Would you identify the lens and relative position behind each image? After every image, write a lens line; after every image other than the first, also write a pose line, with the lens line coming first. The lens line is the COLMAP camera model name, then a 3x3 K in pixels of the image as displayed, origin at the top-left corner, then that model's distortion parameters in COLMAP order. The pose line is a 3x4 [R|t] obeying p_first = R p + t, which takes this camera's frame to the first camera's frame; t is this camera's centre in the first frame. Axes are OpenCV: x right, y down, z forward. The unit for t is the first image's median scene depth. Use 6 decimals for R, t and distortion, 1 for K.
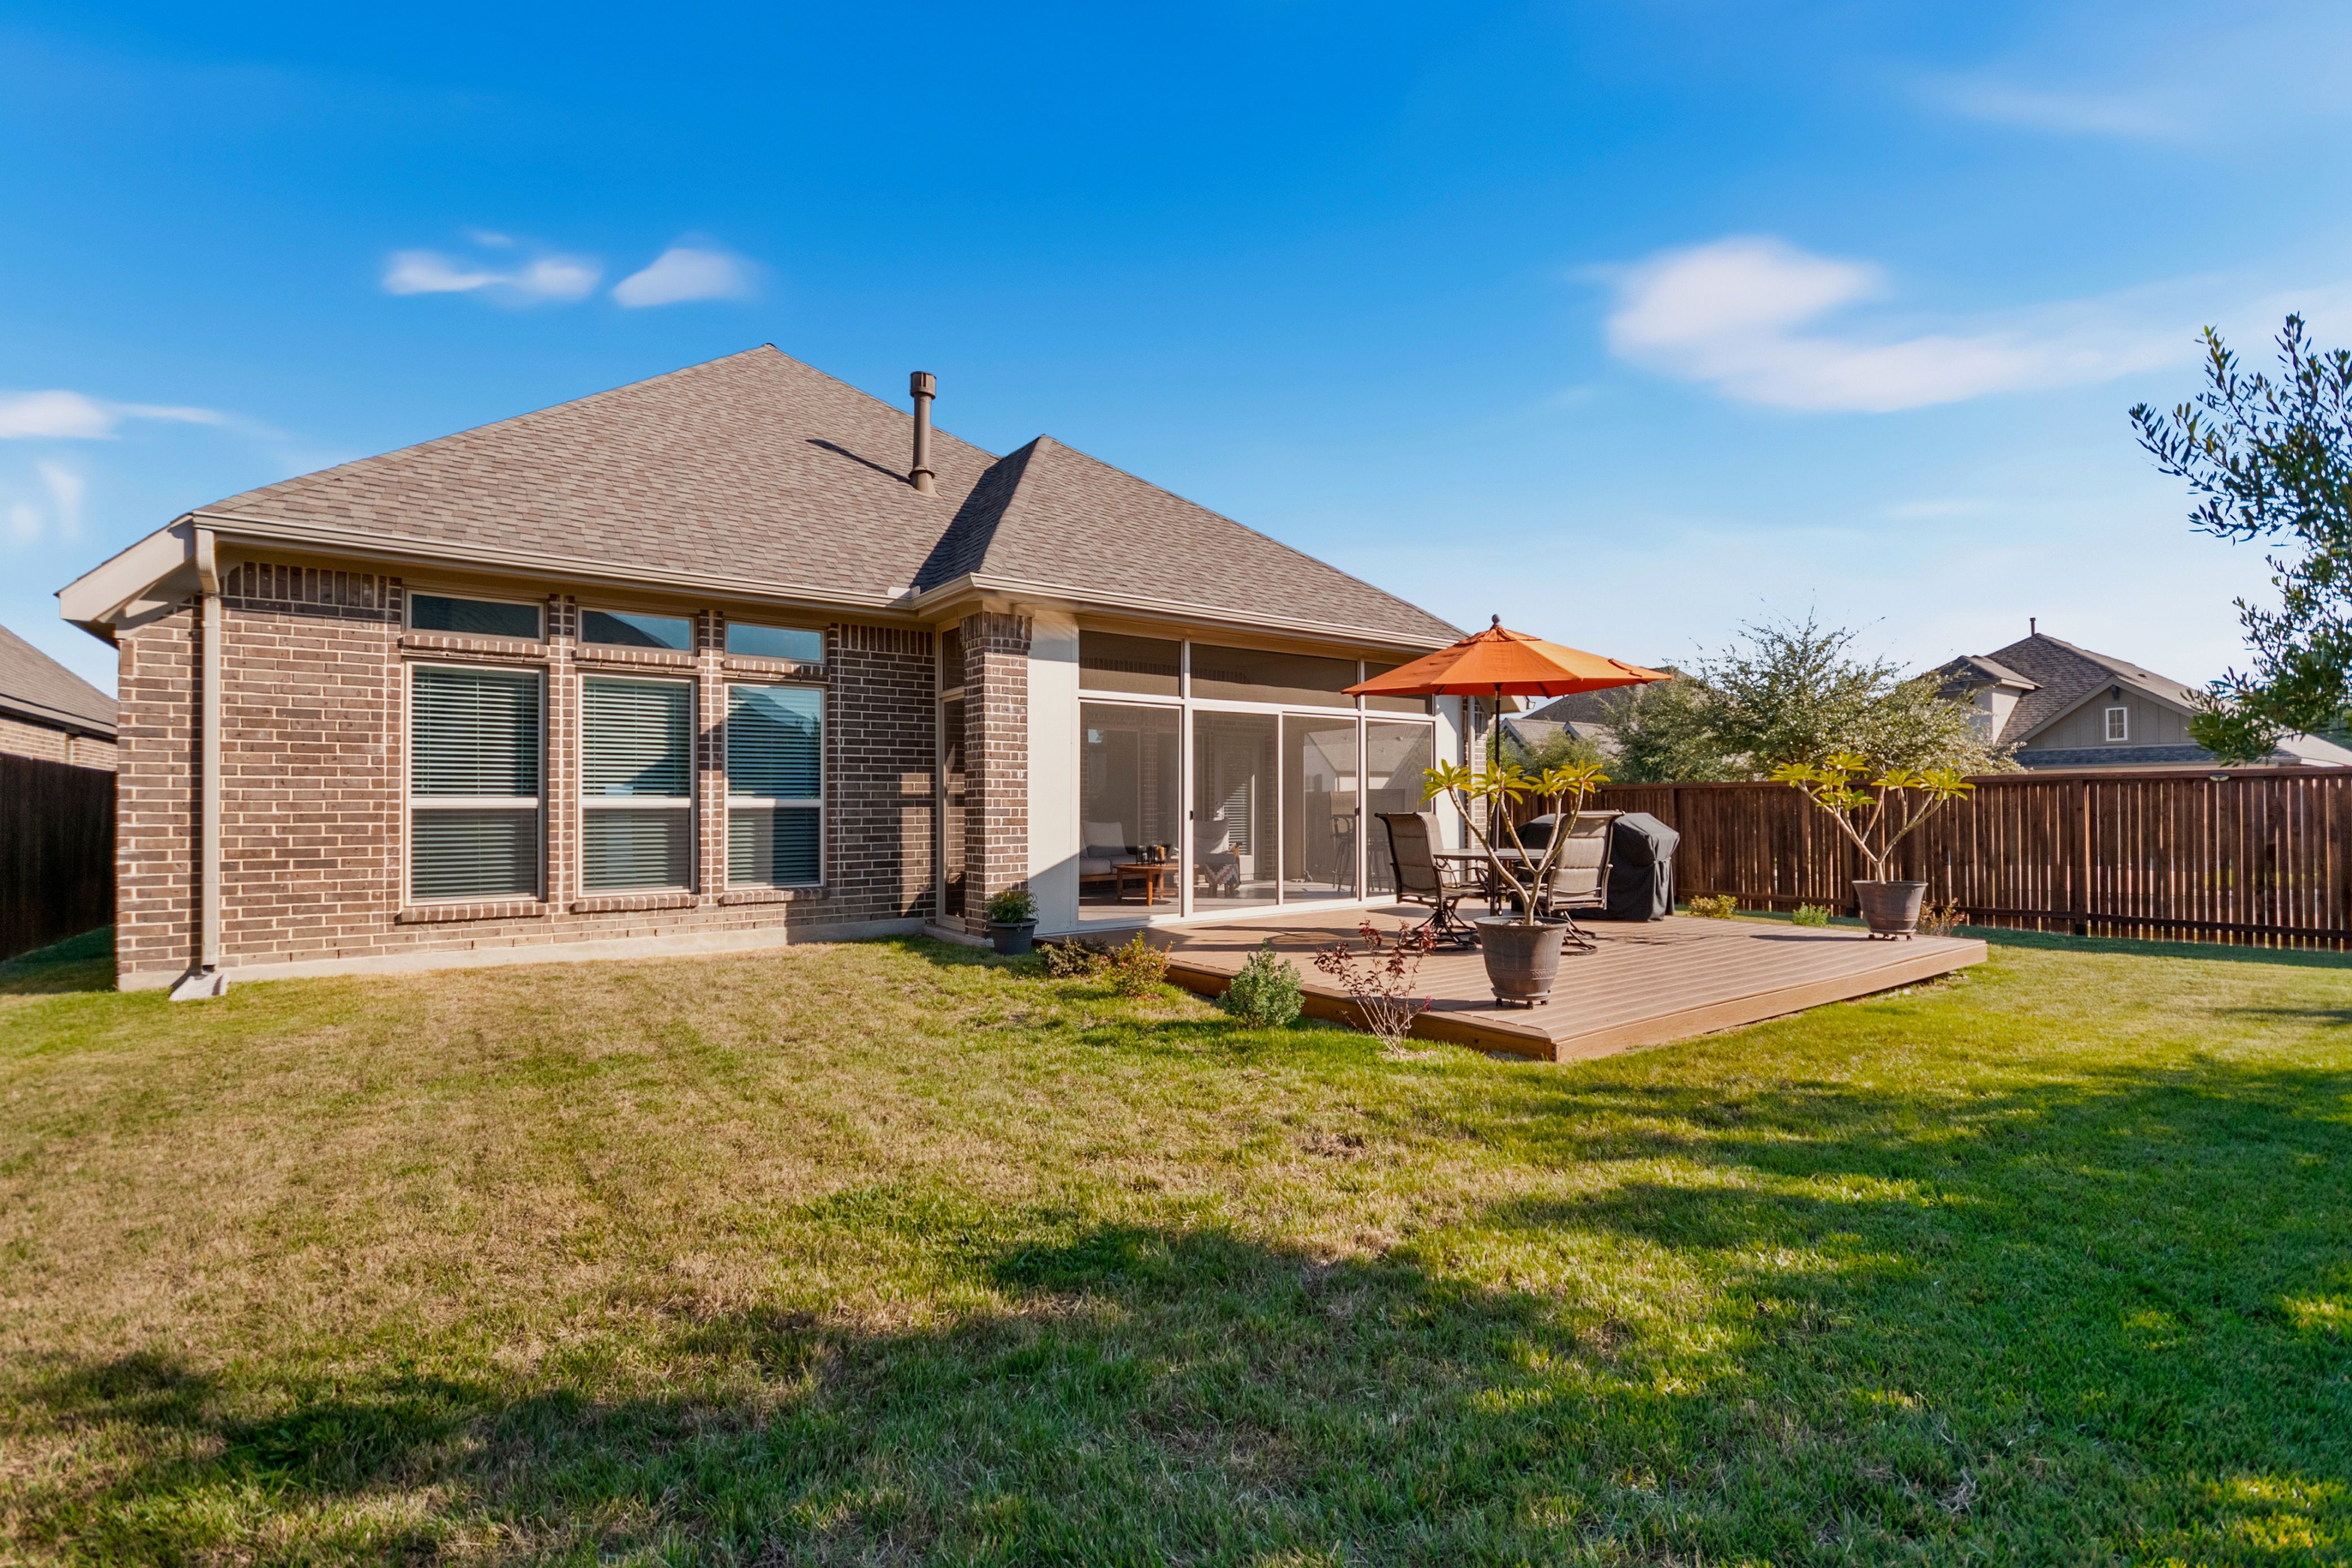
lens RADIAL K [[1034.2, 0, 1194.9], [0, 1034.2, 787.3], [0, 0, 1]] dist [0.014021, -0.015856]
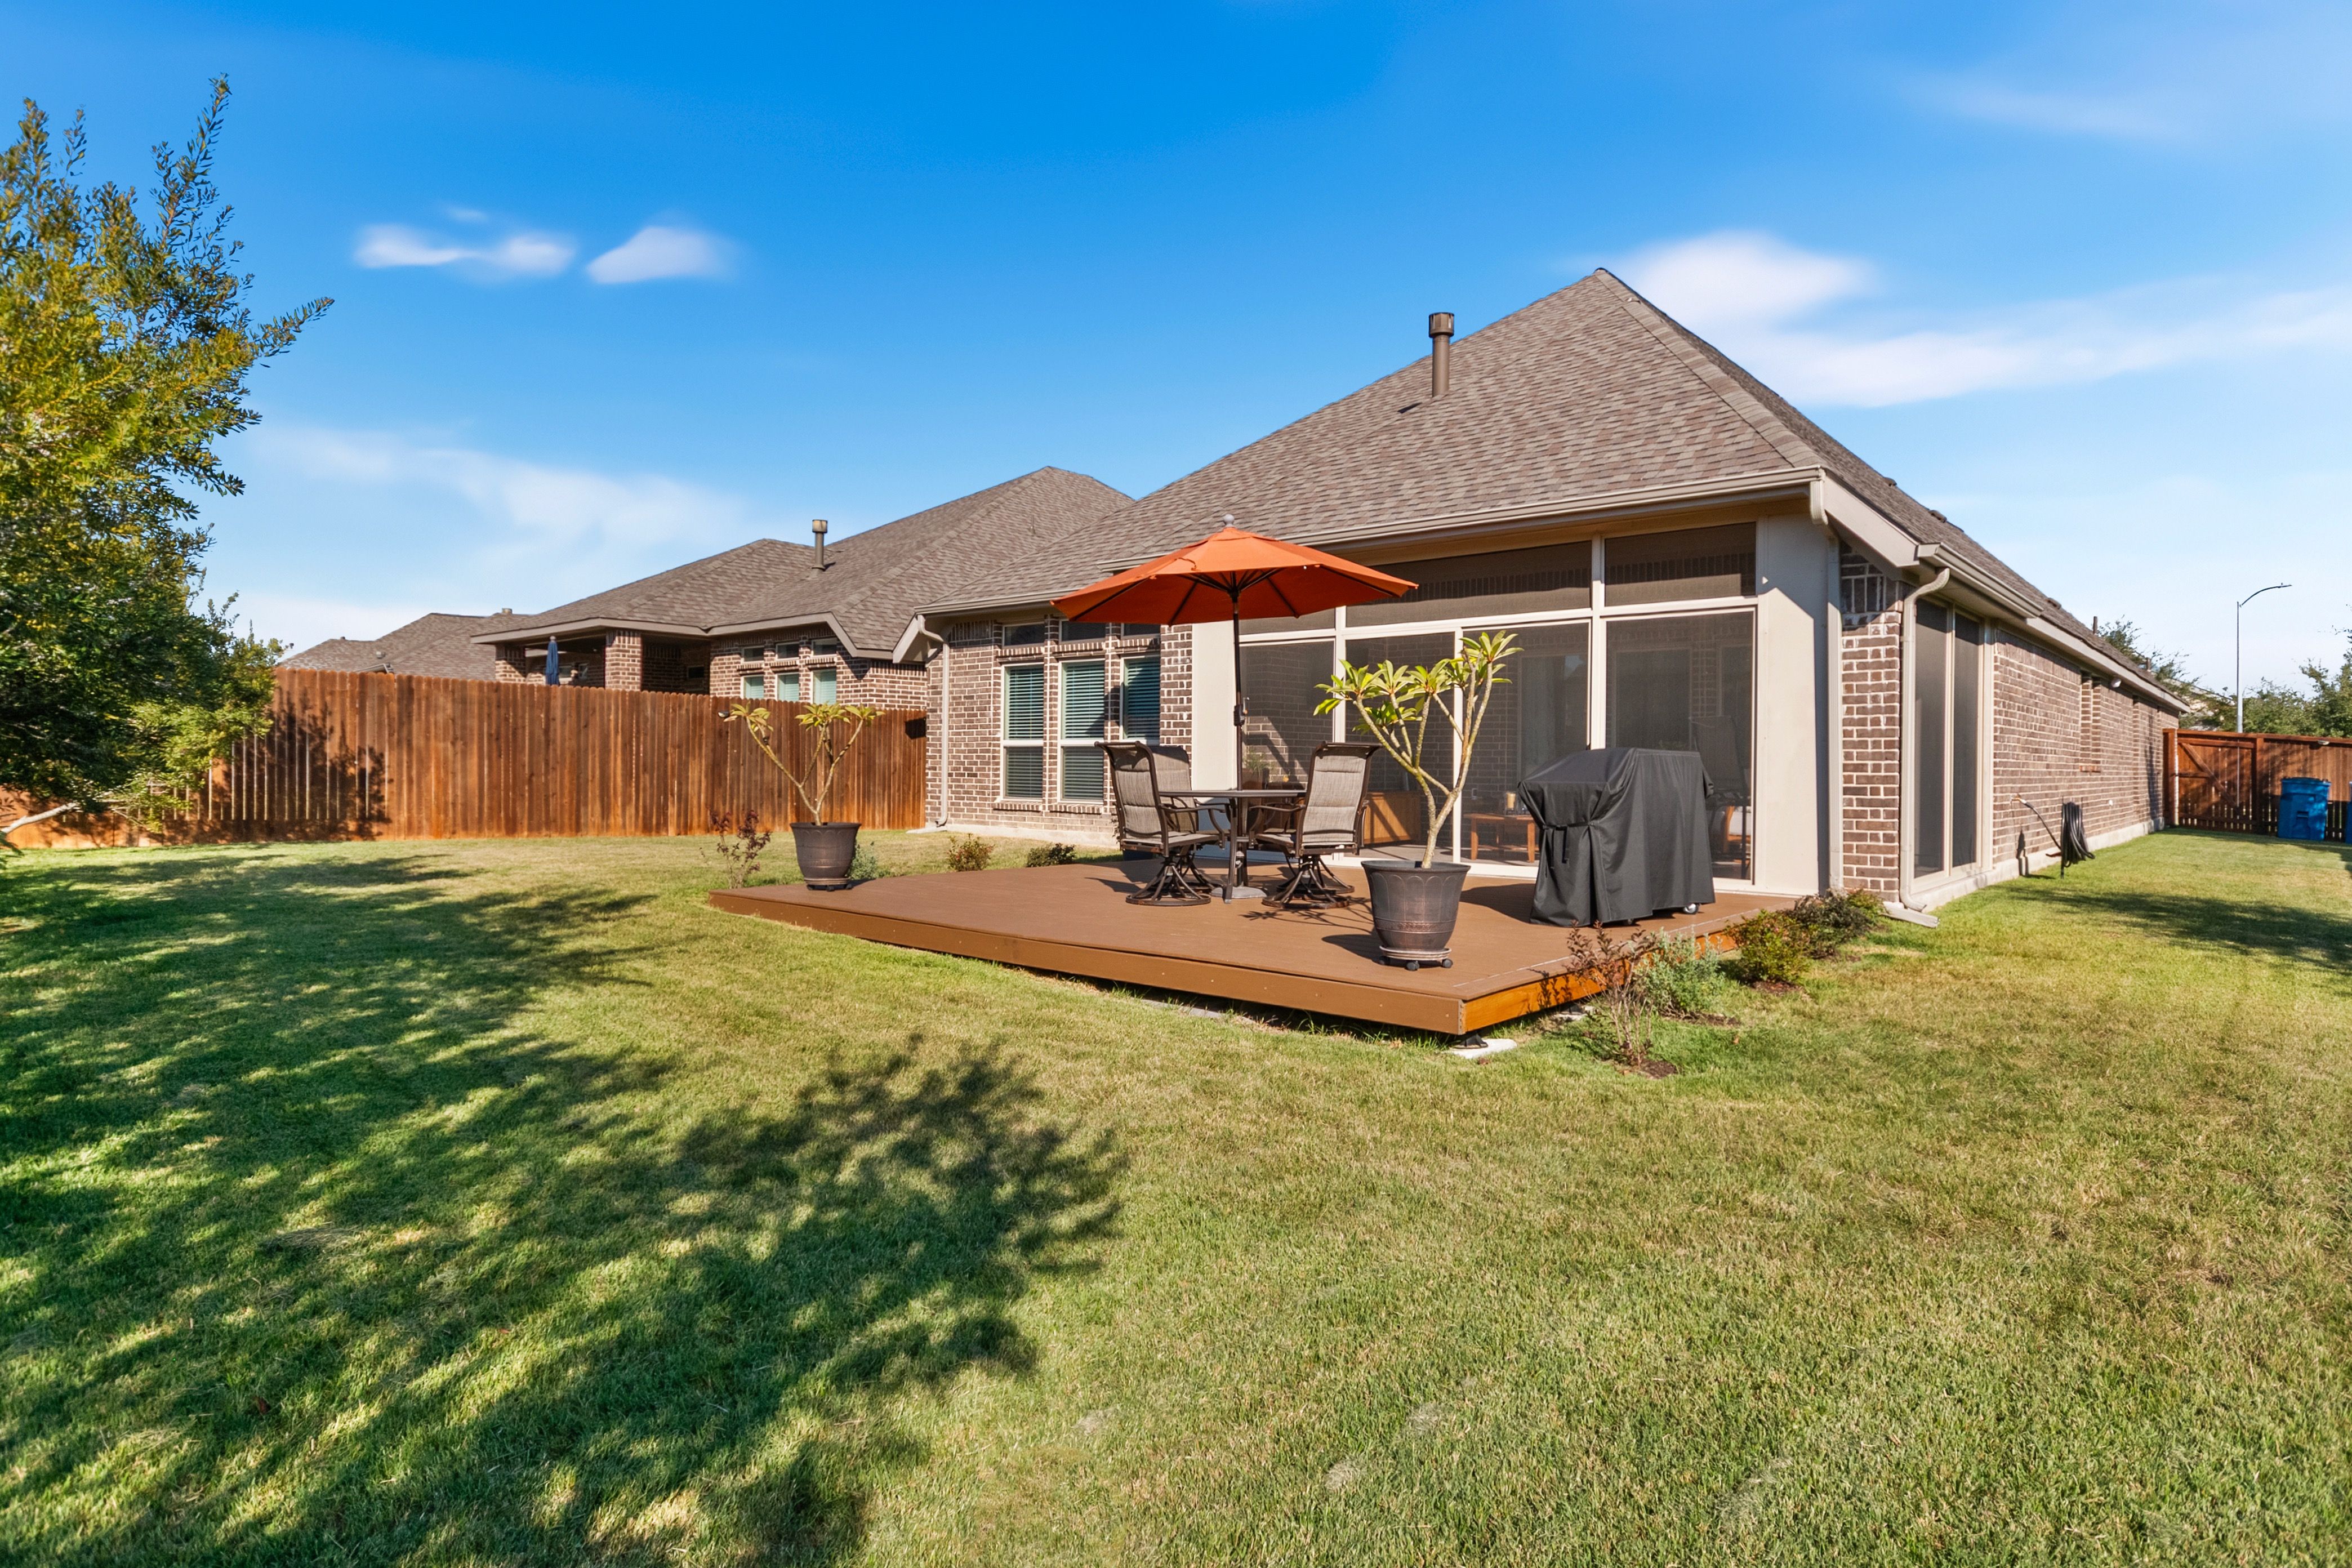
lens RADIAL K [[1287.4, 0, 1201.9], [0, 1287.4, 768.6], [0, 0, 1]] dist [0.020783, -0.018405]
pose [[0.203476, 0.008208, -0.979045, 1.298345], [0.002399, 0.999958, 0.008882, 0.034884], [0.979077, -0.004156, 0.203448, 0.755670]]
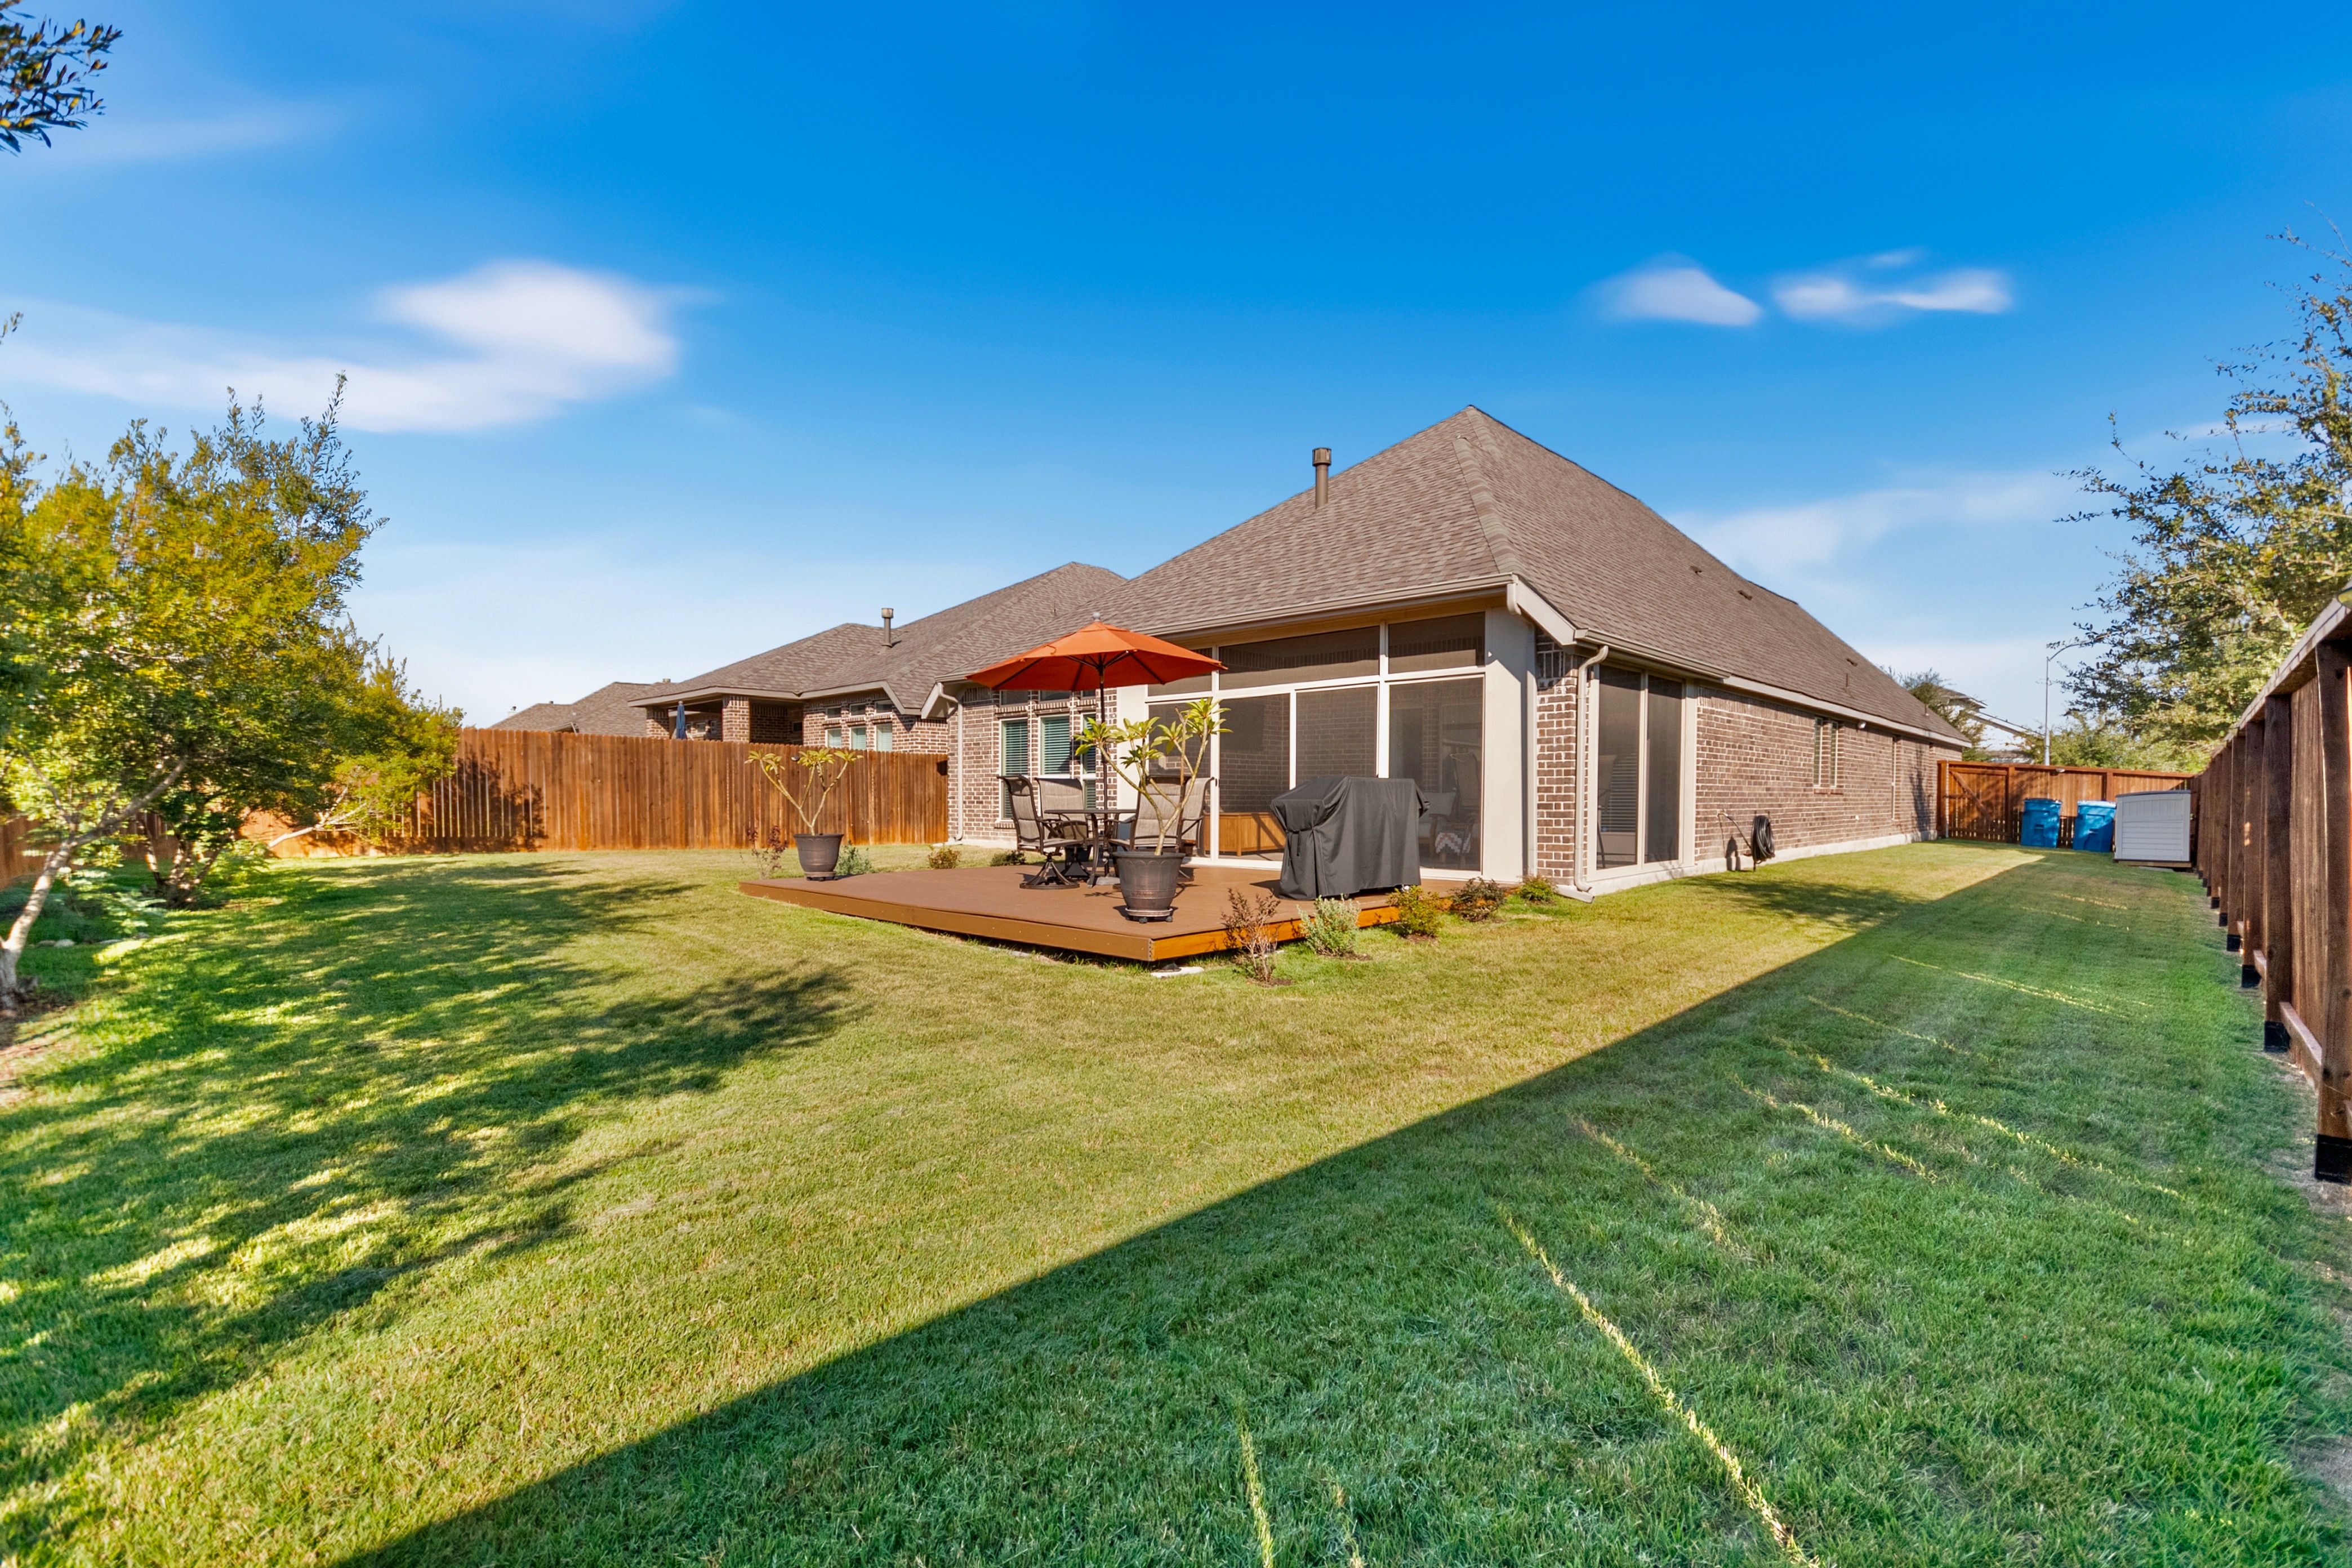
lens RADIAL K [[1044.1, 0, 1200.9], [0, 1044.1, 834.6], [0, 0, 1]] dist [0.011944, -0.013880]
pose [[0.164915, 0.039730, -0.985507, 1.477522], [0.009802, 0.999073, 0.041918, 0.042038], [0.986259, -0.016573, 0.164373, 0.905656]]
